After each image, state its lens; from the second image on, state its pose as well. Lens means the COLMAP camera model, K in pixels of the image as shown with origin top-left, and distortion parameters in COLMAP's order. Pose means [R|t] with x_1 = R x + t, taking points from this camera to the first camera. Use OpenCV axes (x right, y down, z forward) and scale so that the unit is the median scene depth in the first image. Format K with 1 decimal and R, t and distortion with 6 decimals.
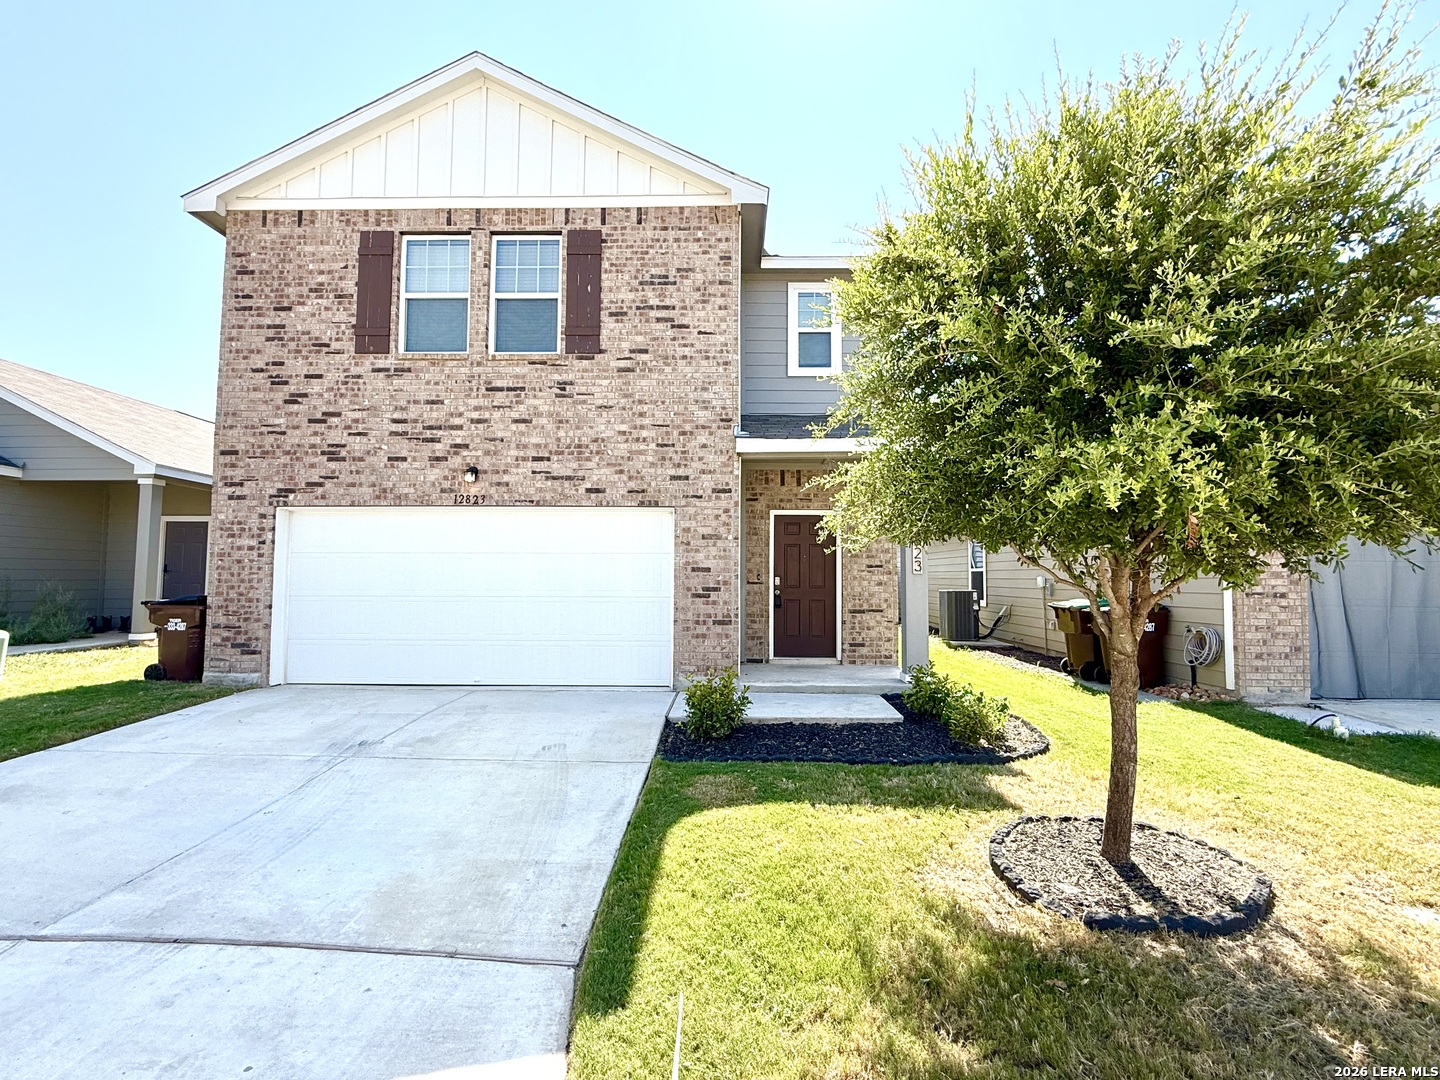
lens RADIAL K [[642.1, 0, 720.0], [0, 642.1, 540.0], [0, 0, 1]] dist [-0.001310, 0.000180]
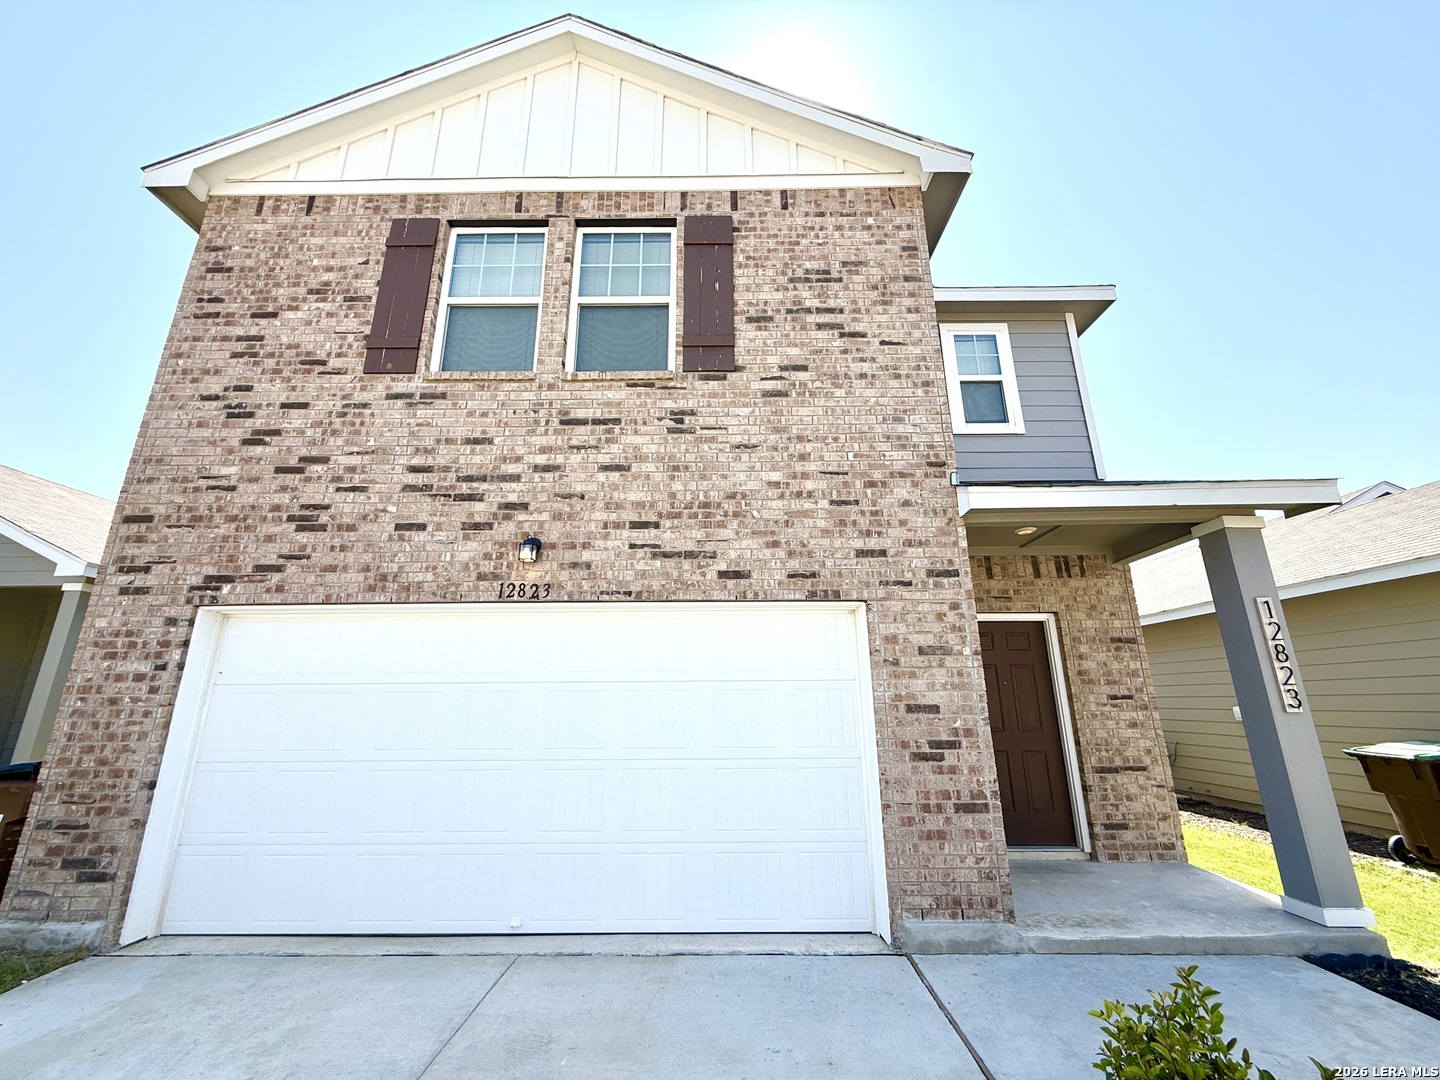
lens RADIAL K [[576.0, 0, 720.0], [0, 576.0, 540.0], [0, 0, 1]] dist [0.000162, -0.000247]
pose [[0.999885, -0.005770, 0.014031, -0.211919], [0.008645, 0.976702, -0.214428, 0.007434], [-0.012467, 0.214524, 0.976639, 0.455620]]
